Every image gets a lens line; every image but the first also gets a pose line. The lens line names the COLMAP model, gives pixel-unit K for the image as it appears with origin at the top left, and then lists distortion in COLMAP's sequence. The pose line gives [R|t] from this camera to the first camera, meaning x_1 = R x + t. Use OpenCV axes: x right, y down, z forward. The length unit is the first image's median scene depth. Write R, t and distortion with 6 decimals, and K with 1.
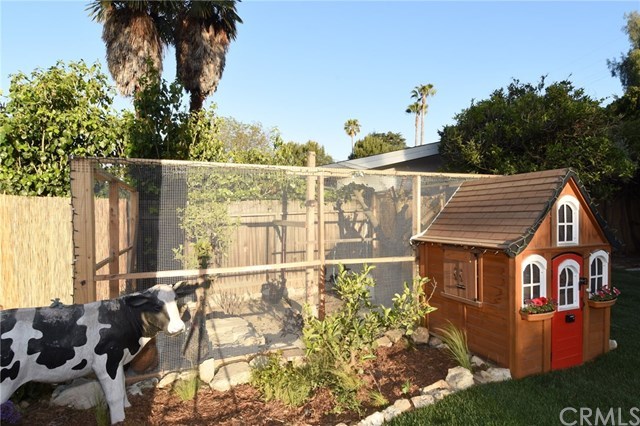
lens RADIAL K [[338.3, 0, 320.9], [0, 338.3, 220.5], [0, 0, 1]] dist [0.040112, -0.050117]
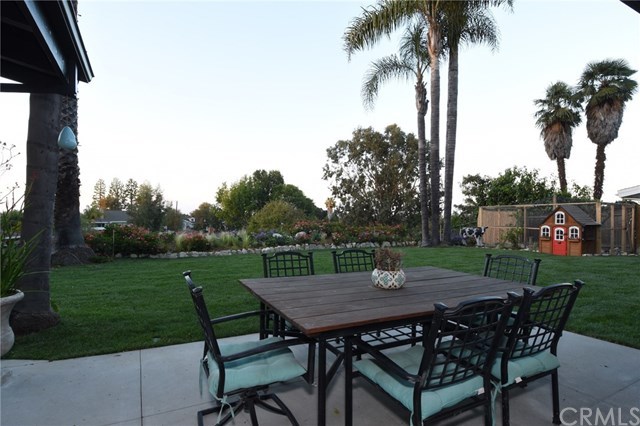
lens RADIAL K [[338.3, 0, 320.9], [0, 338.3, 220.5], [0, 0, 1]] dist [0.040112, -0.050117]
pose [[0.138680, 0.016623, -0.990198, 1.659214], [-0.018368, 0.999730, 0.014211, 0.009303], [0.990167, 0.016217, 0.138948, -0.897652]]
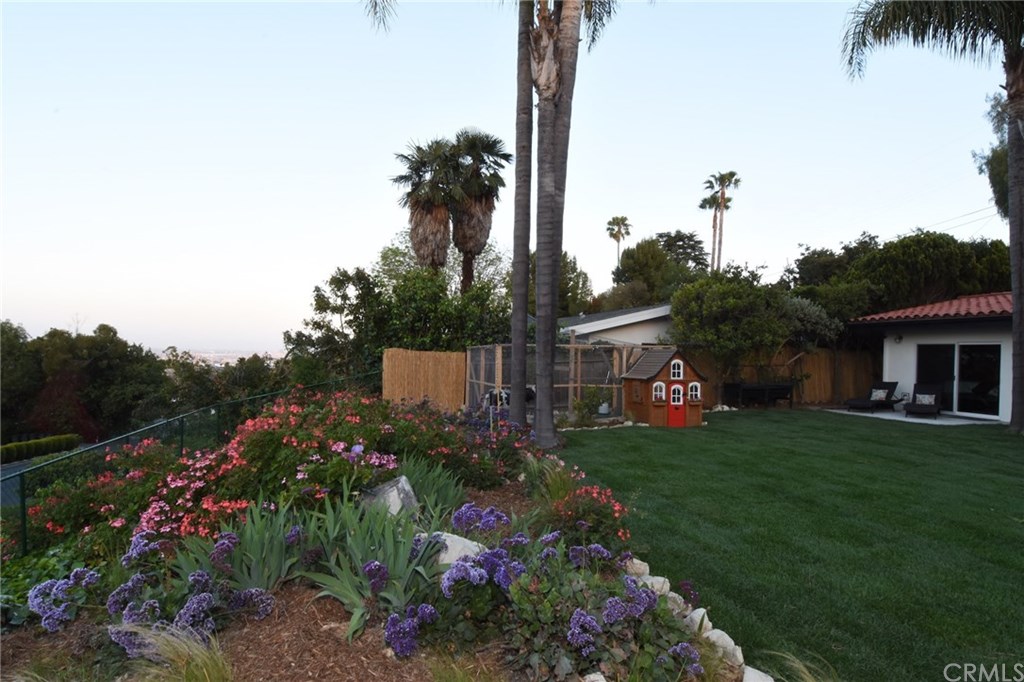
lens RADIAL K [[541.3, 0, 513.5], [0, 541.3, 353.0], [0, 0, 1]] dist [0.040112, -0.050117]
pose [[0.994659, 0.018521, -0.101545, -0.029627], [-0.020478, 0.999623, -0.018266, -0.008509], [0.101168, 0.020248, 0.994663, -1.217365]]
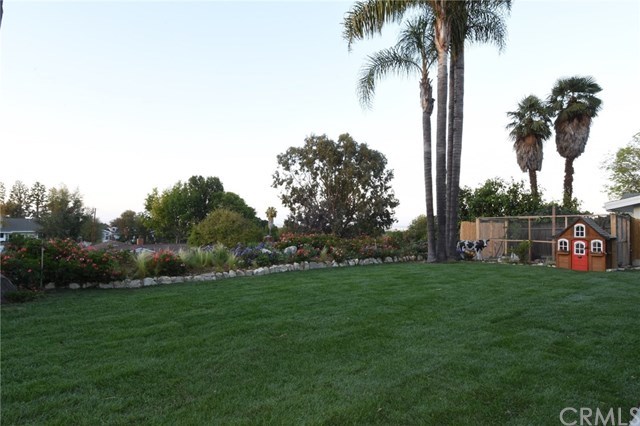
lens RADIAL K [[341.0, 0, 320.2], [0, 341.0, 217.3], [0, 0, 1]] dist [0.040906, -0.052346]
pose [[0.321254, -0.020010, -0.946782, 1.302316], [-0.023492, 0.999301, -0.029091, 0.011555], [0.946702, 0.031587, 0.320560, -1.116695]]
